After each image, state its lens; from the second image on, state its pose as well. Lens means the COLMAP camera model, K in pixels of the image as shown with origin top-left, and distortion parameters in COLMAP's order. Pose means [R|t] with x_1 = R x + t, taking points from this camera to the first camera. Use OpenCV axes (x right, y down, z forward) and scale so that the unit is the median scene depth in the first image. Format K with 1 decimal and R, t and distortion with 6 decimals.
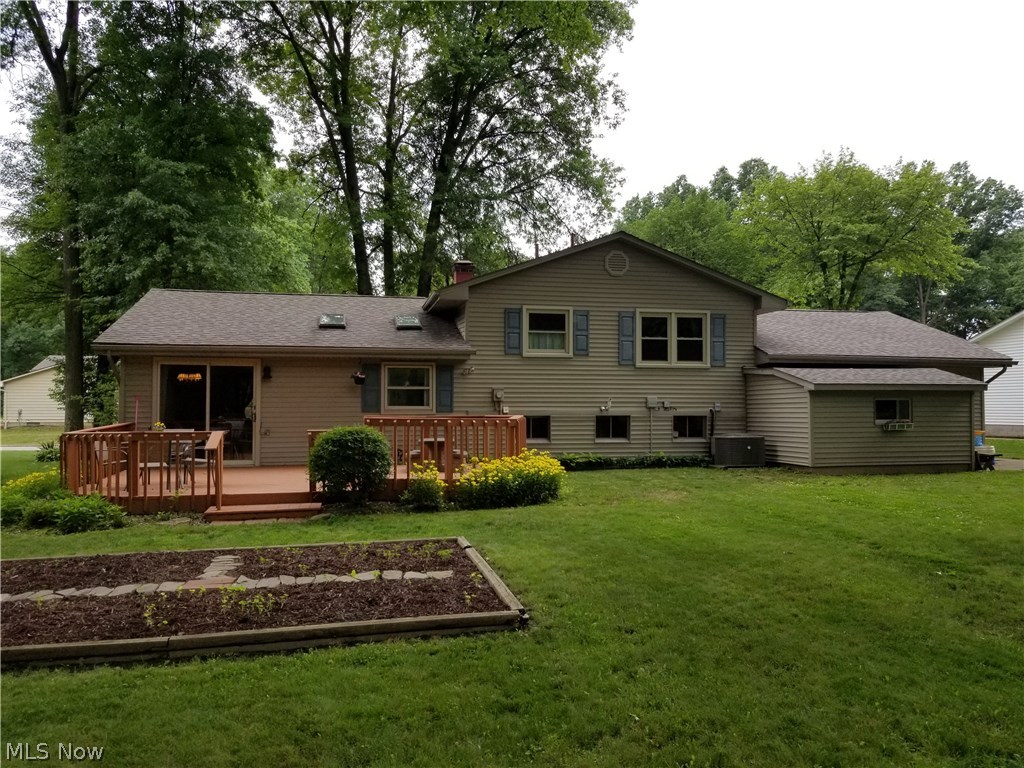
lens RADIAL K [[800.7, 0, 512.0], [0, 800.7, 384.0], [0, 0, 1]] dist [0.054241, -0.095150]
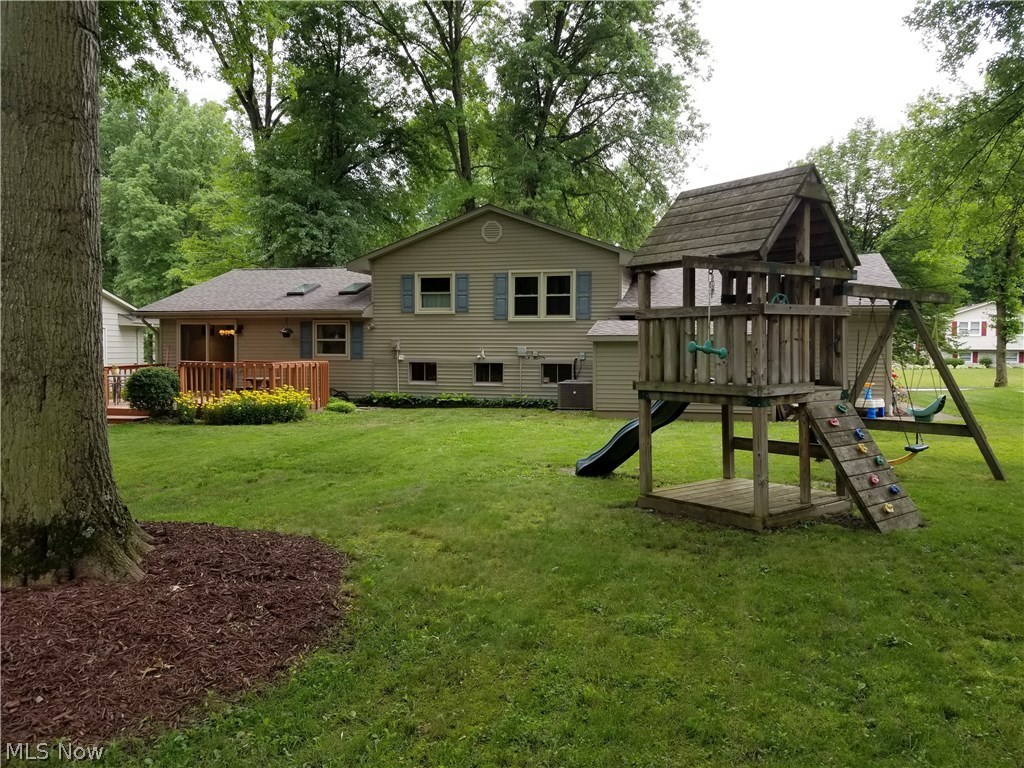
lens RADIAL K [[800.7, 0, 512.0], [0, 800.7, 384.0], [0, 0, 1]] dist [0.054241, -0.095150]
pose [[0.893653, 0.021618, -0.448237, 0.678933], [0.009301, 0.997732, 0.066663, -0.007737], [0.448661, -0.063743, 0.891426, -0.033341]]
